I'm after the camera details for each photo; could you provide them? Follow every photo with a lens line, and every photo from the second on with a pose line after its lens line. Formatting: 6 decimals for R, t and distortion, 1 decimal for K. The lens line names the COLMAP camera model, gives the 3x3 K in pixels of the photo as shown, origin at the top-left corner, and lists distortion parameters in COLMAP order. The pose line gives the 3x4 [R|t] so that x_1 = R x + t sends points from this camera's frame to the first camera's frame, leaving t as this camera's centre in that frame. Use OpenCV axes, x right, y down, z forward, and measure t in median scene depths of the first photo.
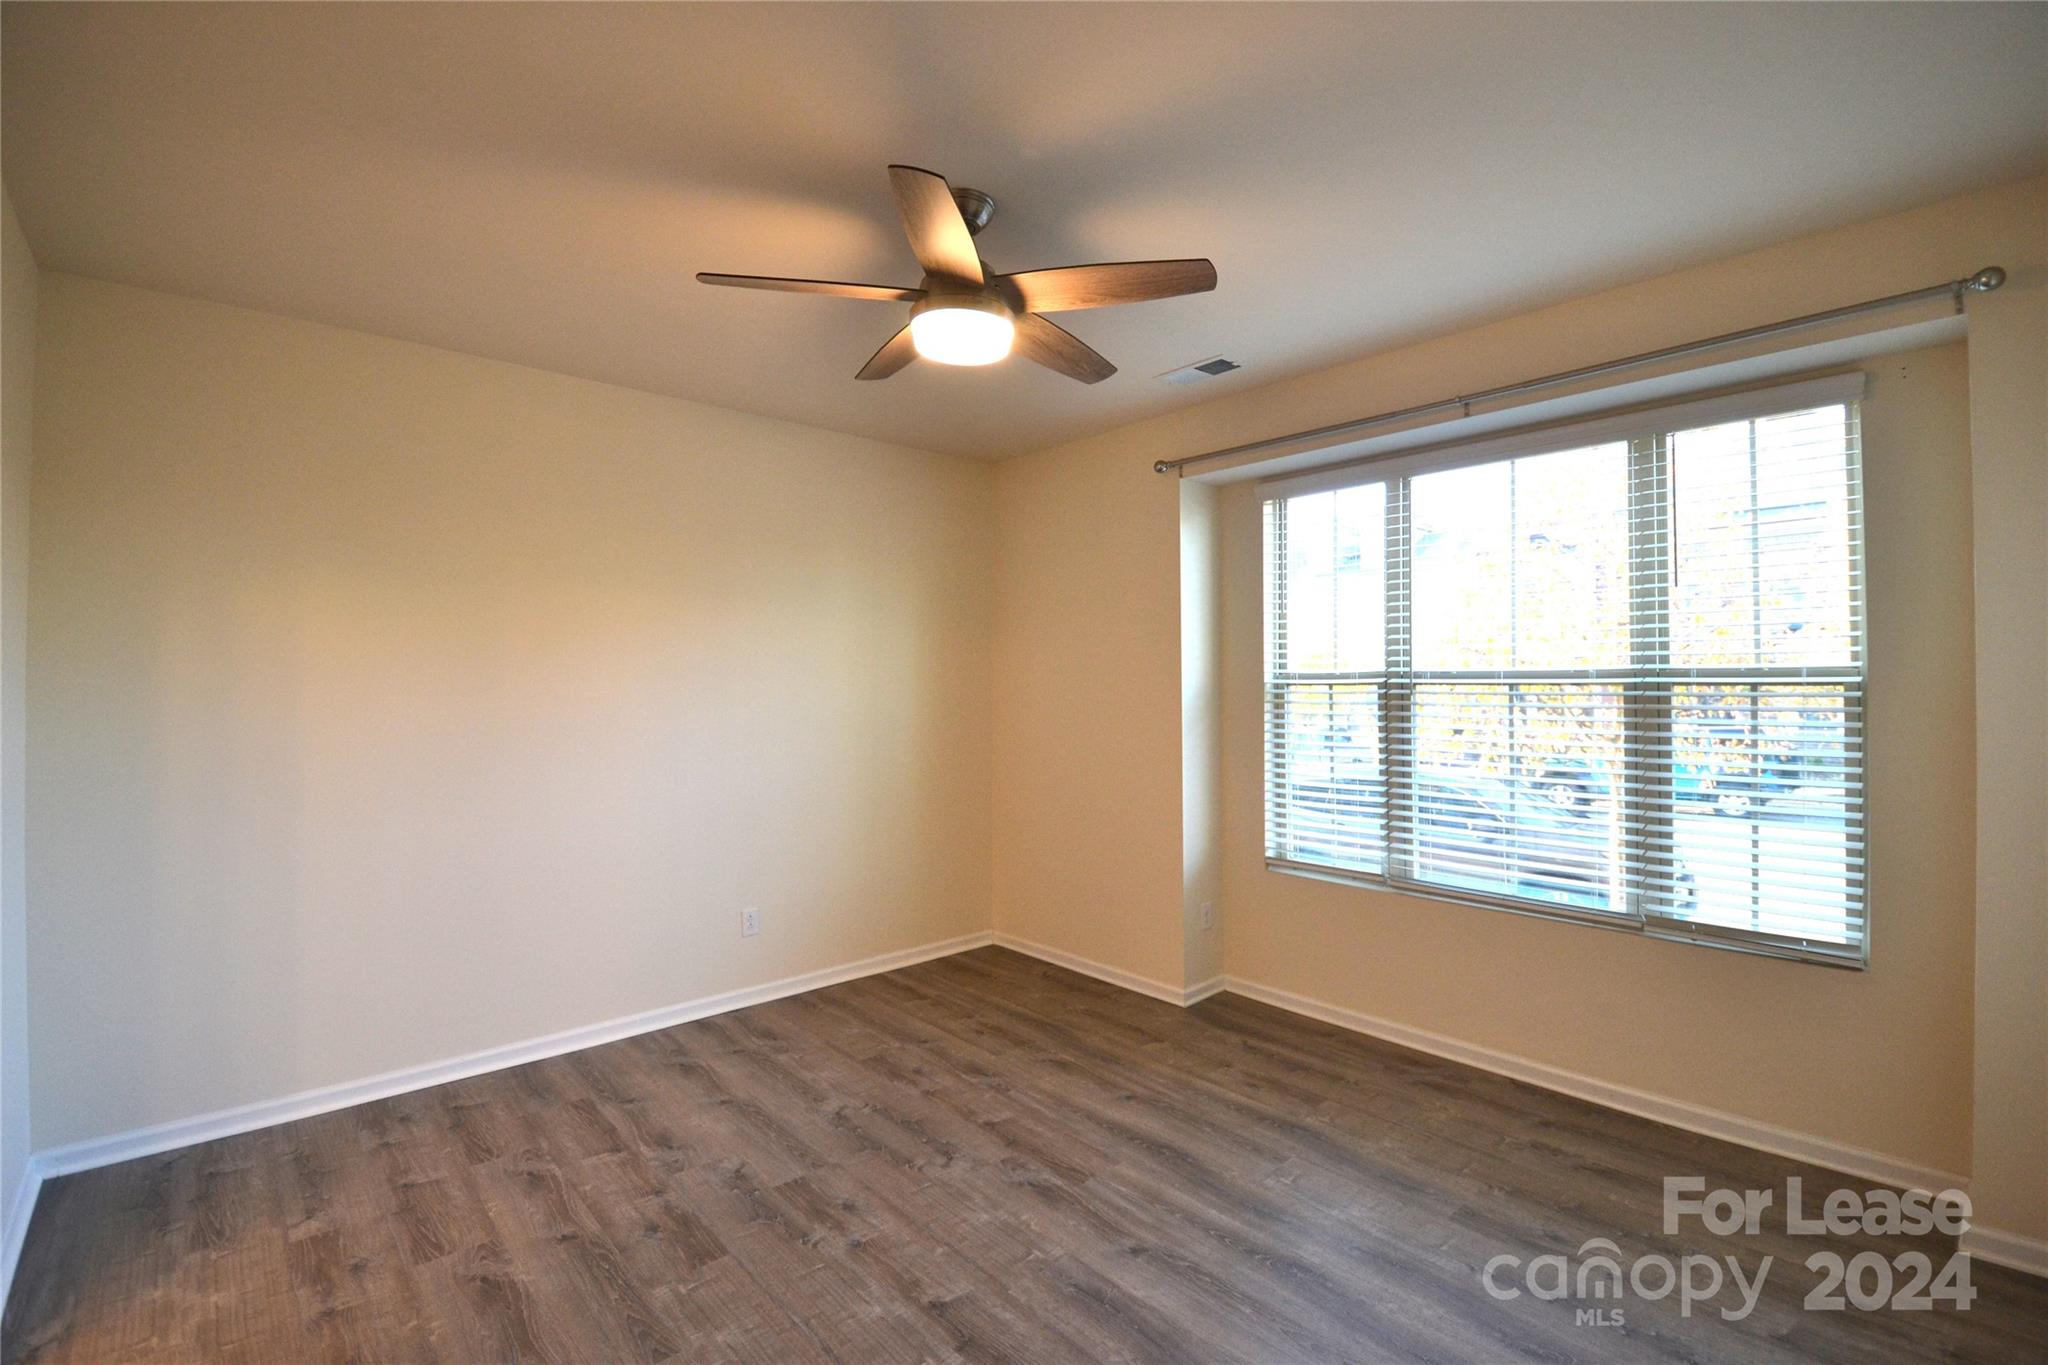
lens RADIAL K [[910.0, 0, 1026.1], [0, 910.0, 678.8], [0, 0, 1]] dist [0.011737, -0.018383]
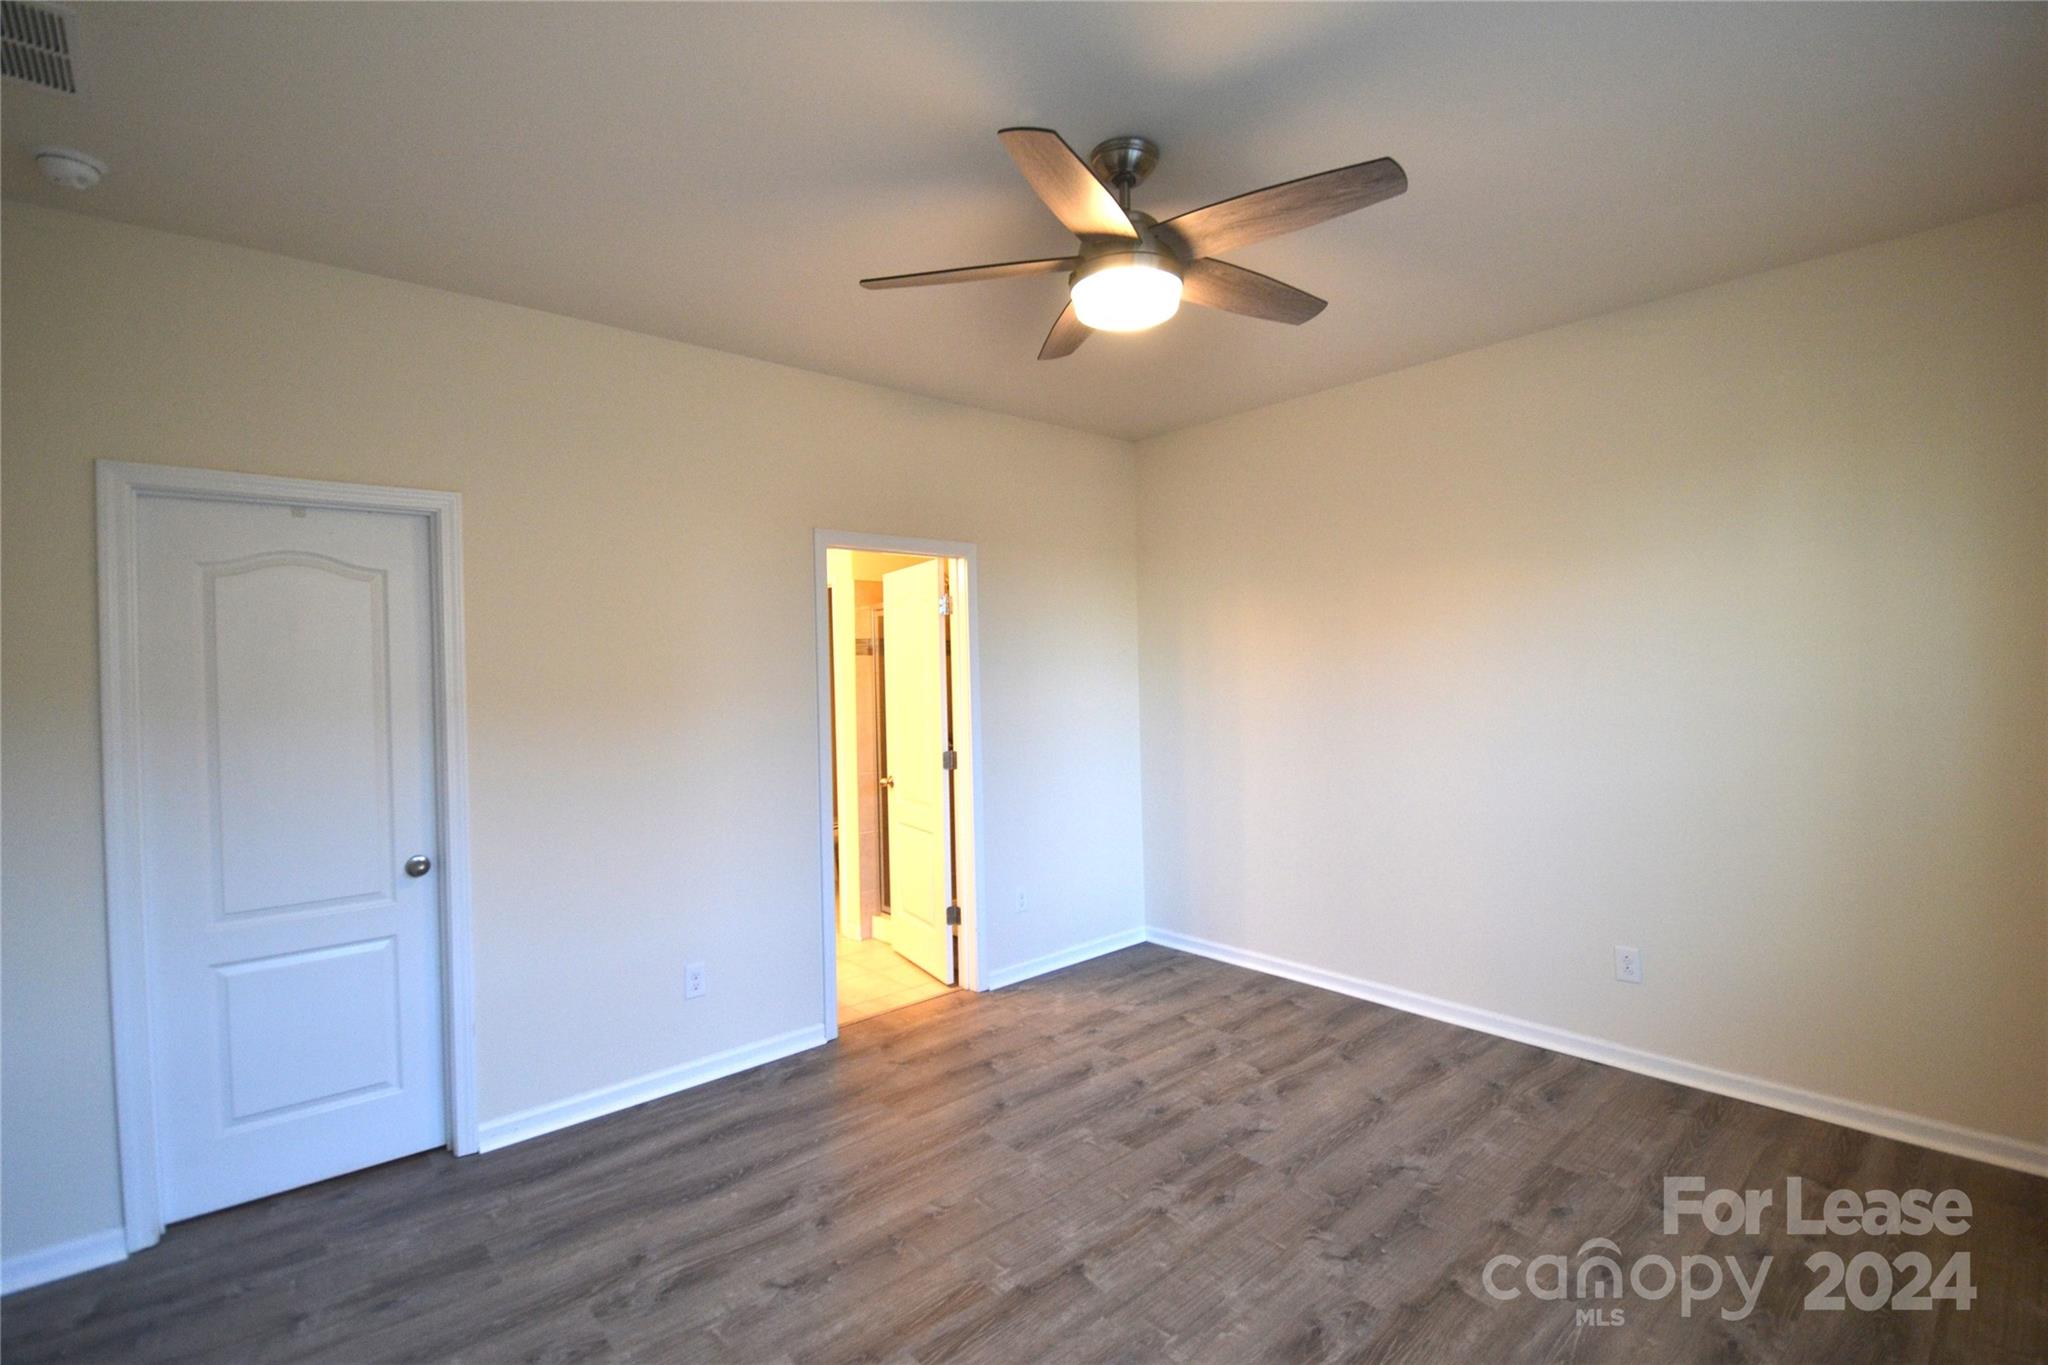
lens RADIAL K [[910.0, 0, 1026.7], [0, 910.0, 676.7], [0, 0, 1]] dist [0.011737, -0.018383]
pose [[-0.013657, 0.006621, -0.999885, 0.726701], [0.027540, 0.999601, 0.006243, 0.002428], [0.999527, -0.027452, -0.013834, 0.754113]]
